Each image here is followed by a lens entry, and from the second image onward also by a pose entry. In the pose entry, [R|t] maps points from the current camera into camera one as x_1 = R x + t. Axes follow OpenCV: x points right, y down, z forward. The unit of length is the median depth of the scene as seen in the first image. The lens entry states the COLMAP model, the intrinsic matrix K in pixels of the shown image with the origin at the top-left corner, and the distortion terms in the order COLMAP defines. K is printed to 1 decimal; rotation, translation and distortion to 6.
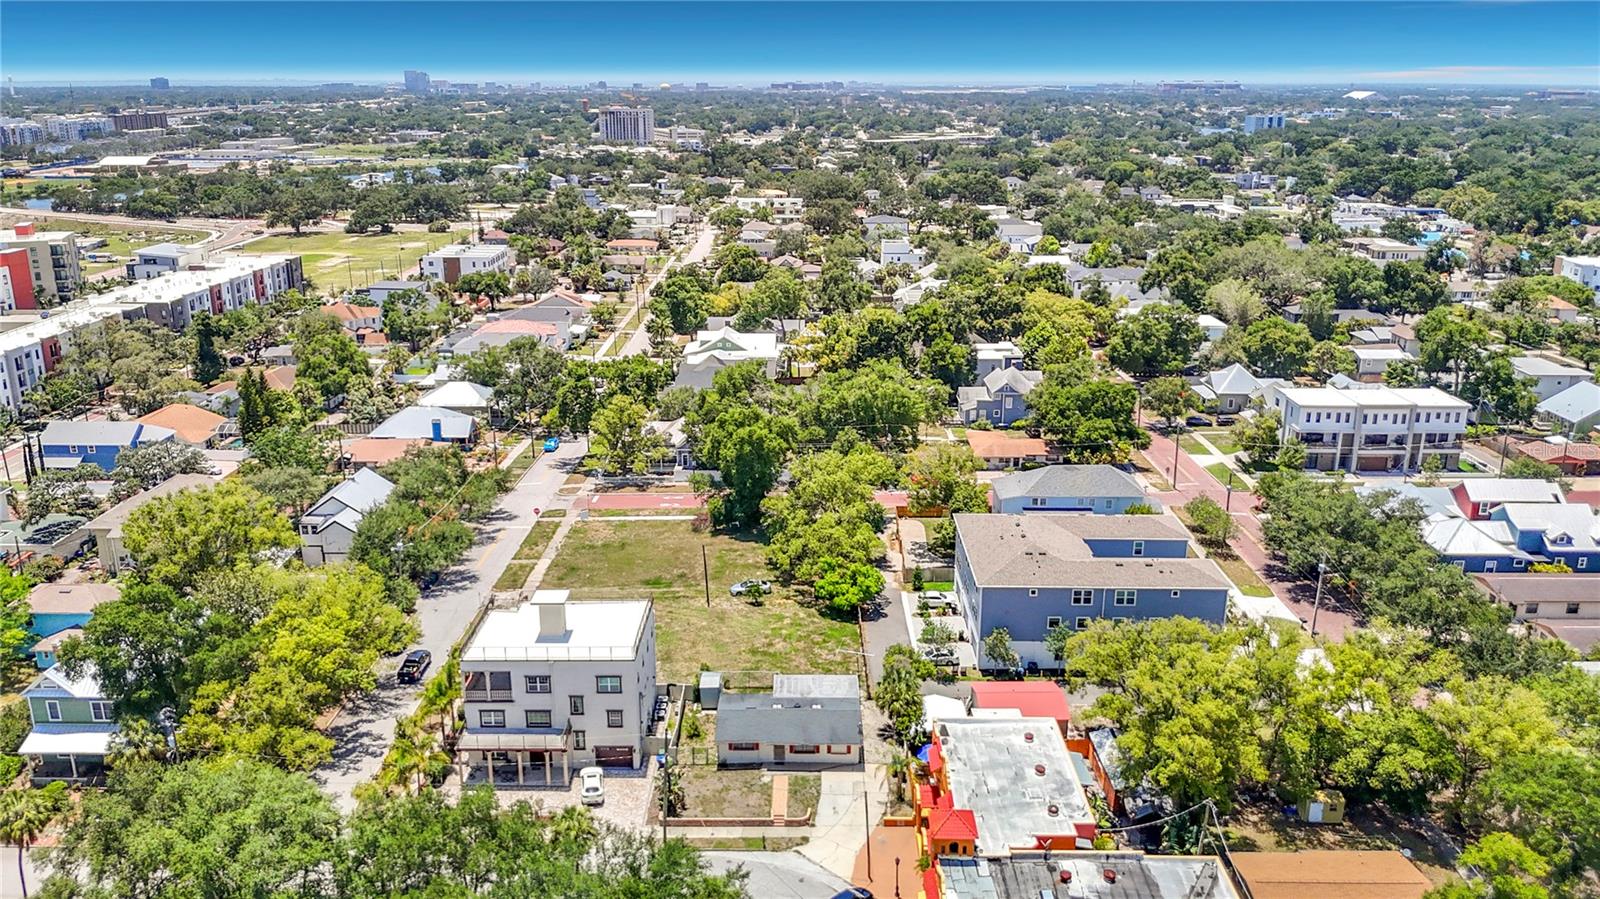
lens RADIAL K [[1209.7, 0, 800.0], [0, 1209.7, 449.5], [0, 0, 1]] dist [0.062758, -0.060130]
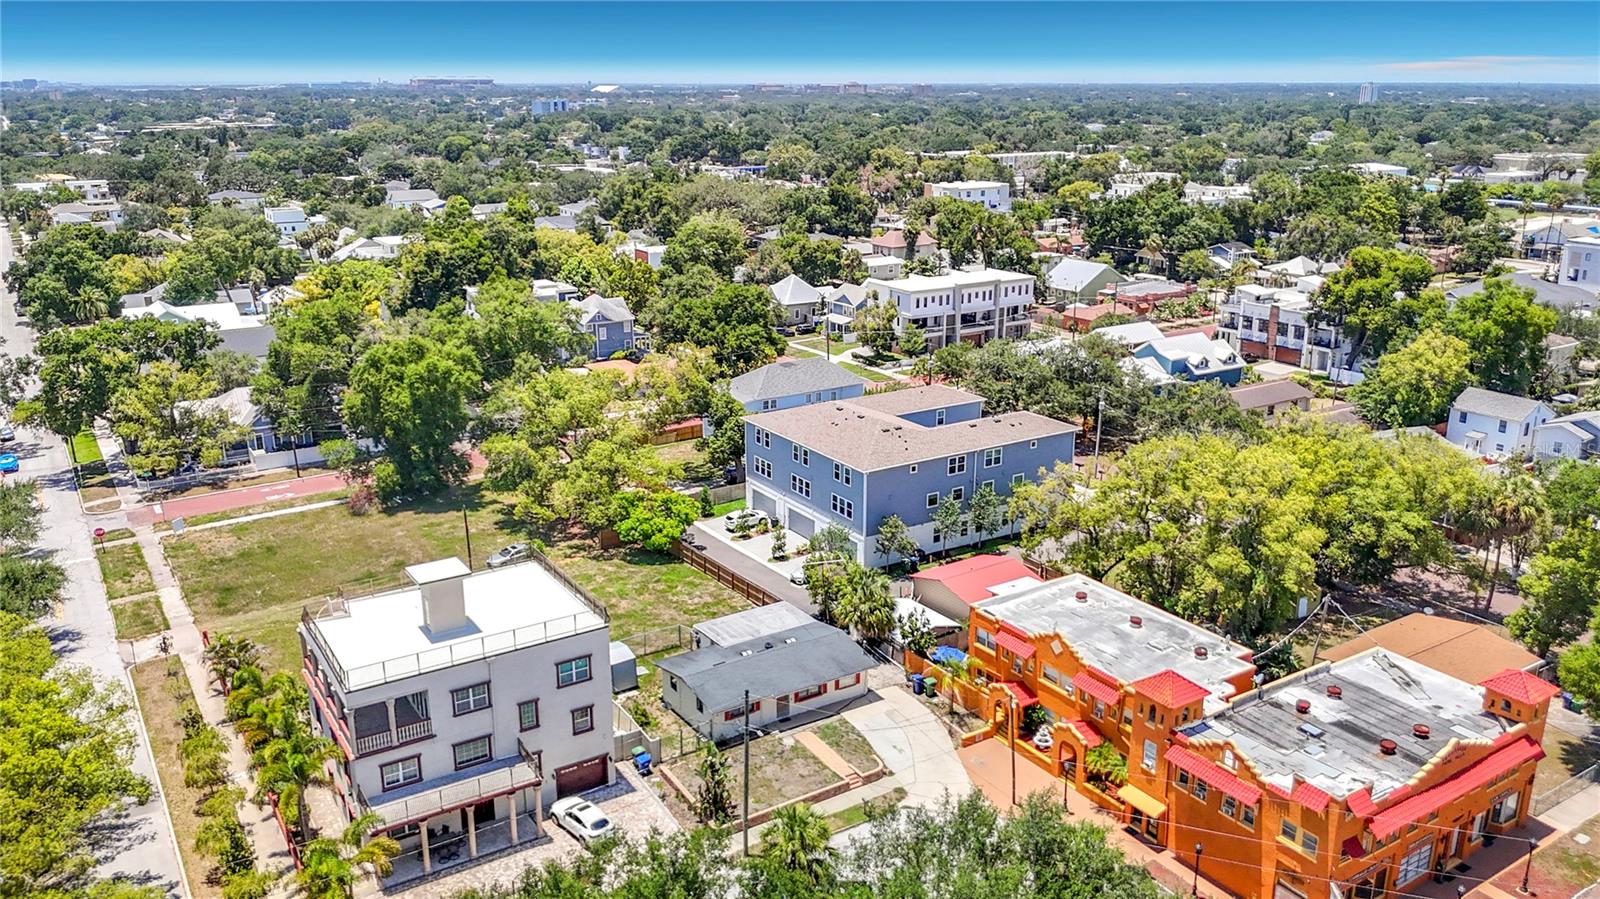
lens RADIAL K [[1222.9, 0, 800.0], [0, 1222.9, 449.5], [0, 0, 1]] dist [0.063785, -0.117296]
pose [[0.837156, -0.158844, 0.523391, -0.289599], [0.160446, 0.986123, 0.042647, 0.046216], [-0.522902, 0.048273, 0.851025, 0.255003]]
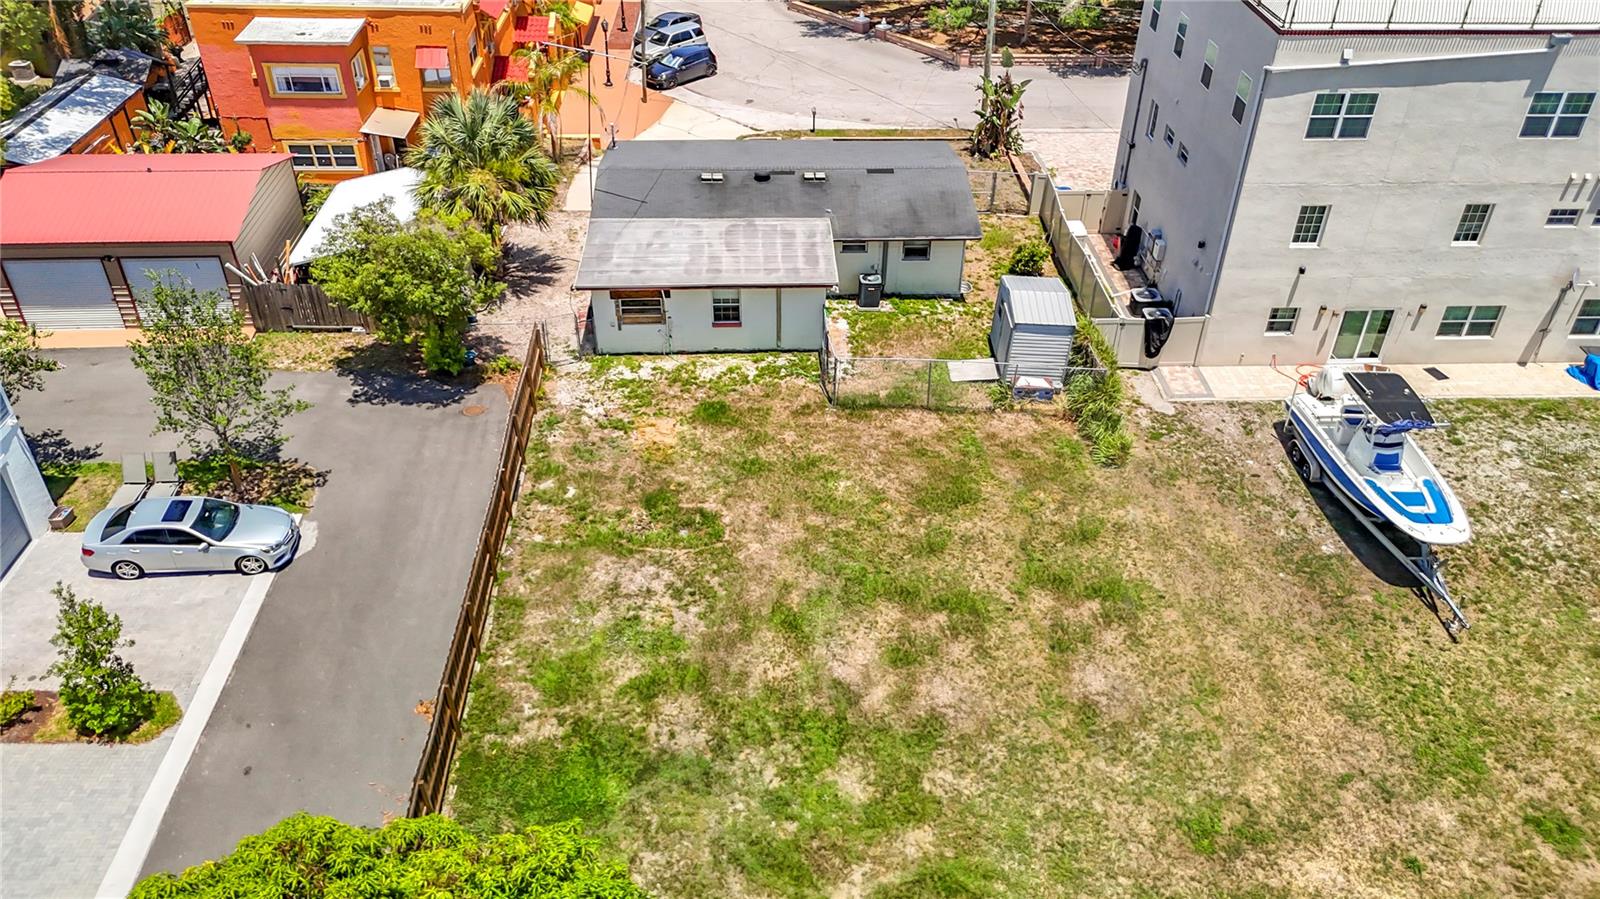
lens RADIAL K [[1176.3, 0, 800.0], [0, 1176.3, 449.5], [0, 0, 1]] dist [0.092667, -0.107611]
pose [[-0.999033, 0.012156, -0.042252, 0.002206], [-0.026032, 0.610907, 0.791274, -0.026060], [0.035431, 0.791609, -0.610000, 1.016265]]
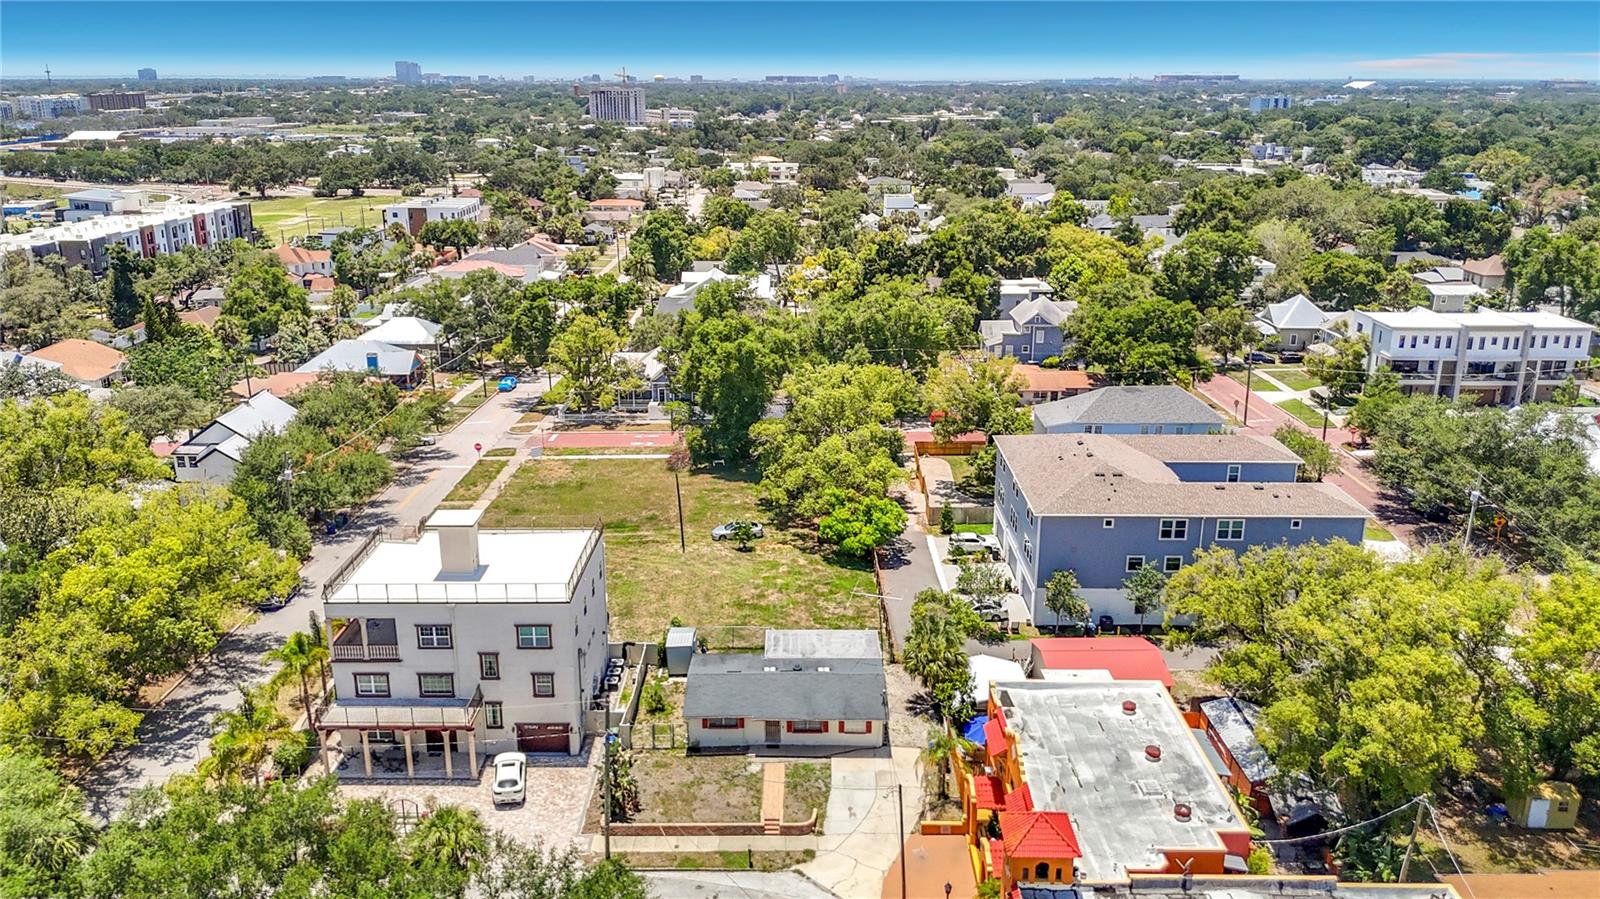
lens RADIAL K [[1209.7, 0, 800.0], [0, 1209.7, 449.5], [0, 0, 1]] dist [0.062758, -0.060130]
pose [[0.999992, -0.000629, 0.003993, -0.002665], [0.000619, 0.999997, 0.002501, 0.060525], [-0.003995, -0.002499, 0.999989, 0.210677]]
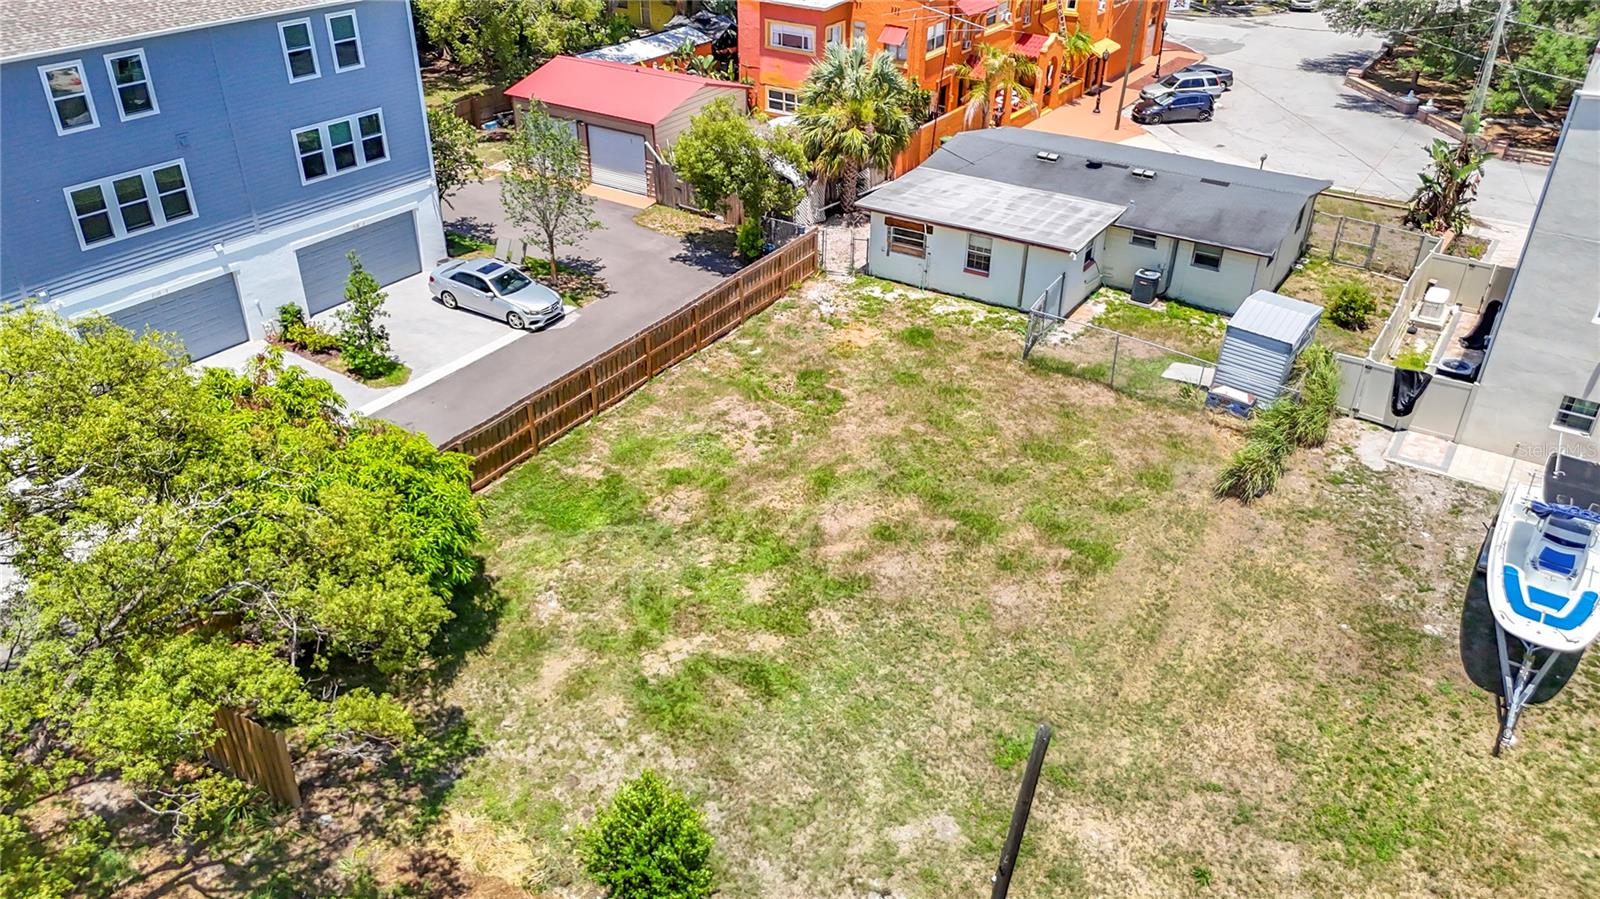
lens RADIAL K [[1176.3, 0, 800.0], [0, 1176.3, 449.5], [0, 0, 1]] dist [0.092667, -0.107611]
pose [[-0.837693, -0.291656, 0.461744, -0.100219], [0.143086, 0.698728, 0.700931, -0.007062], [-0.527064, 0.653235, -0.543588, 1.034653]]
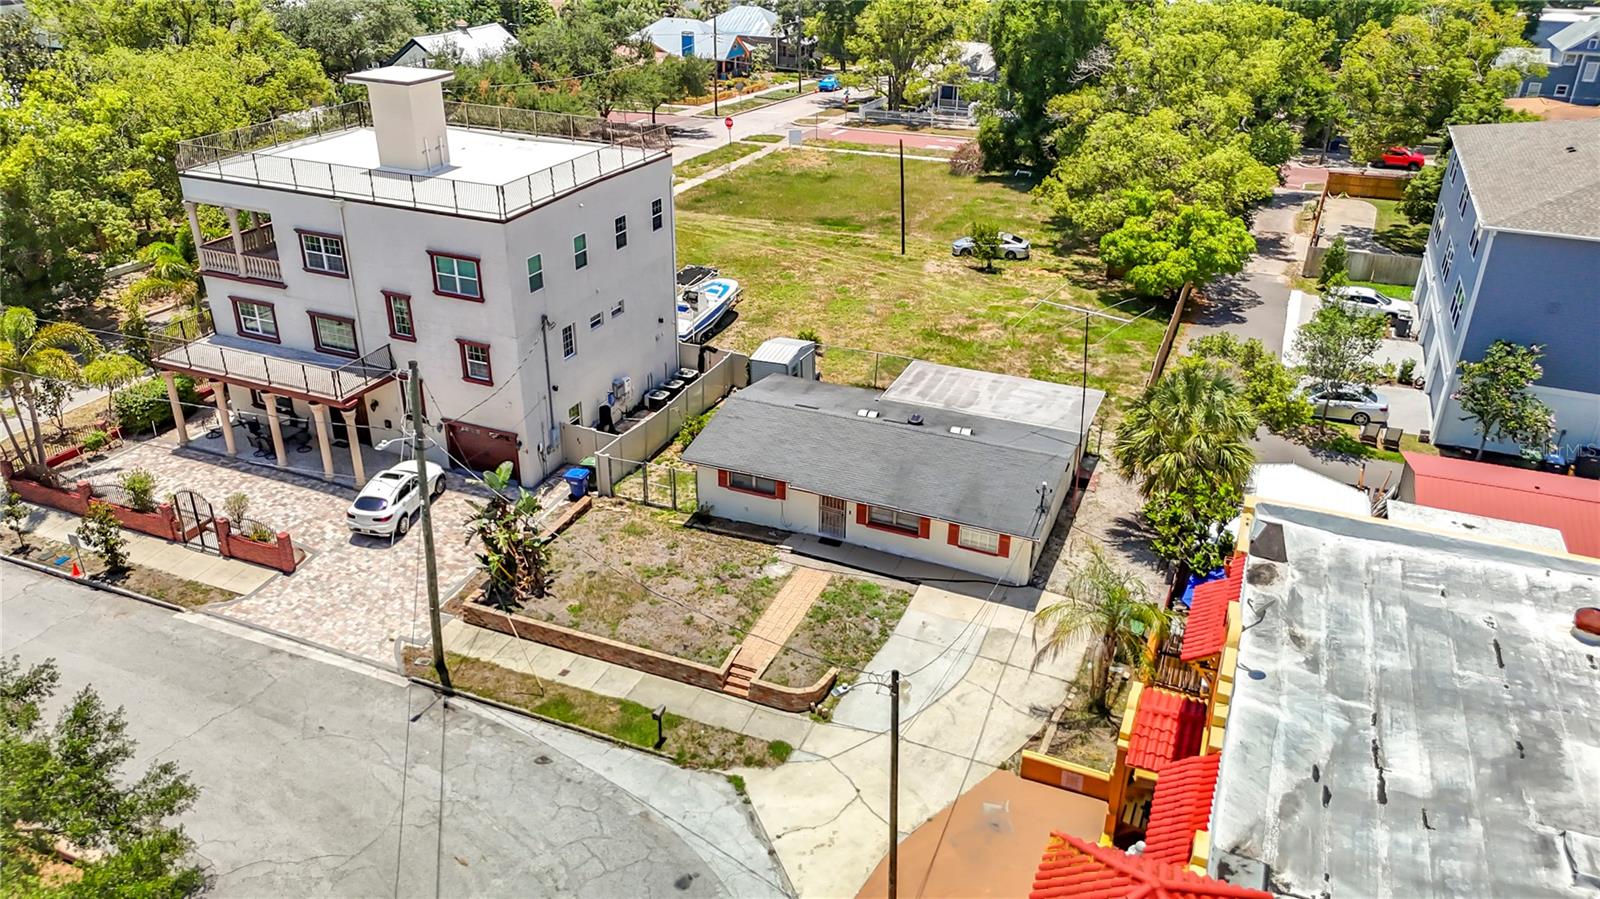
lens RADIAL K [[1176.3, 0, 800.0], [0, 1176.3, 449.5], [0, 0, 1]] dist [0.092667, -0.107611]
pose [[0.924527, 0.181110, -0.335334, 0.074967], [-0.124648, 0.975174, 0.183024, 0.120014], [0.360157, -0.127412, 0.924150, 0.485218]]
